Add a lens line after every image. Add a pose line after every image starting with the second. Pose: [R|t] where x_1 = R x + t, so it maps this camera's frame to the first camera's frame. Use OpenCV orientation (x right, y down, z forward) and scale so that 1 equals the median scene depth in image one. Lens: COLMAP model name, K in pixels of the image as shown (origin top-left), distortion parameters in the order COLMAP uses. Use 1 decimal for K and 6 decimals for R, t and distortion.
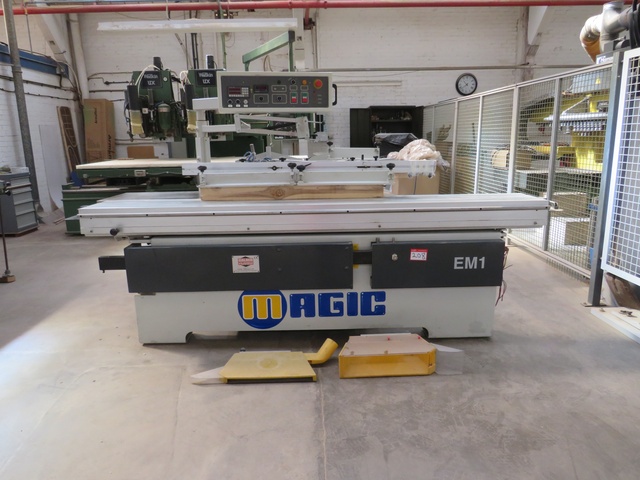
lens RADIAL K [[461.1, 0, 317.6], [0, 461.1, 239.4], [0, 0, 1]] dist [-0.012394, -0.005624]
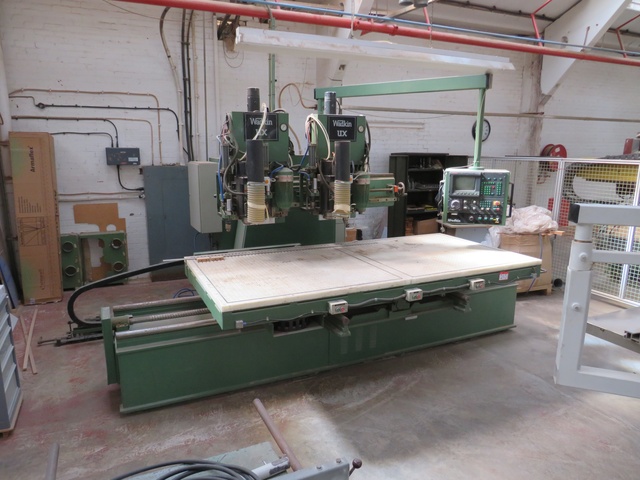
lens RADIAL K [[461.1, 0, 320.3], [0, 461.1, 241.1], [0, 0, 1]] dist [-0.012394, -0.005624]
pose [[0.919490, -0.052512, 0.389590, -0.363268], [0.061121, 0.998083, -0.009723, -0.128342], [-0.388333, 0.032753, 0.920937, 0.286773]]
